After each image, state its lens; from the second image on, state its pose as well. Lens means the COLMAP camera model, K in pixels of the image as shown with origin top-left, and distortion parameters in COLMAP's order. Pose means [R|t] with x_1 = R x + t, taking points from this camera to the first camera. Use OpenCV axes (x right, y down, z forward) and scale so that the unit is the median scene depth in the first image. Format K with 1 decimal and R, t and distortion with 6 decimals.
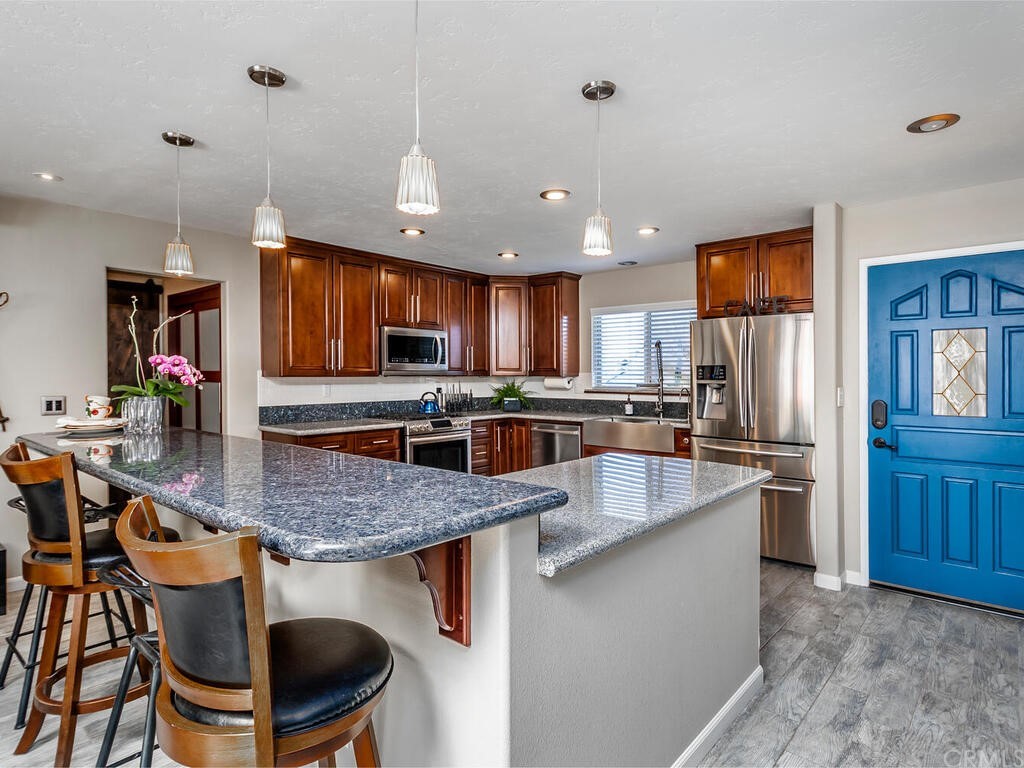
lens RADIAL K [[544.3, 0, 511.6], [0, 544.3, 378.9], [0, 0, 1]] dist [0.016335, -0.000819]
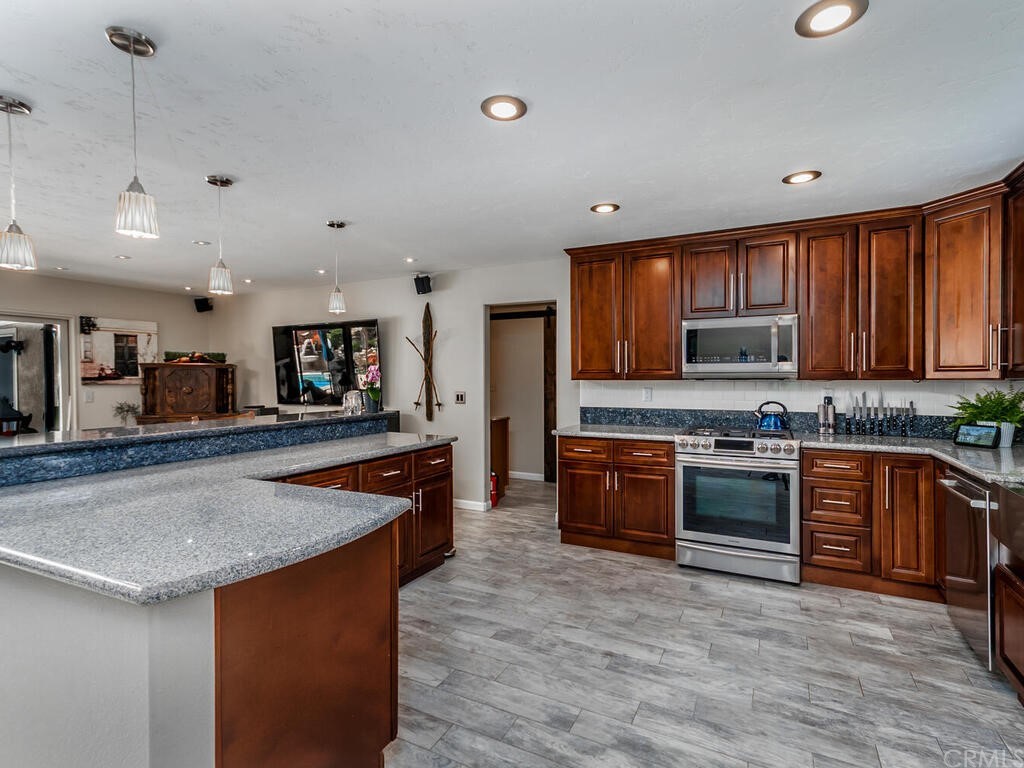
lens RADIAL K [[503.0, 0, 516.4], [0, 503.0, 383.8], [0, 0, 1]] dist [0.019177, -0.000817]
pose [[0.277934, 0.007352, -0.960572, 0.444096], [-0.007637, 0.999956, 0.005443, -0.000633], [0.960570, 0.005823, 0.277978, 0.535488]]
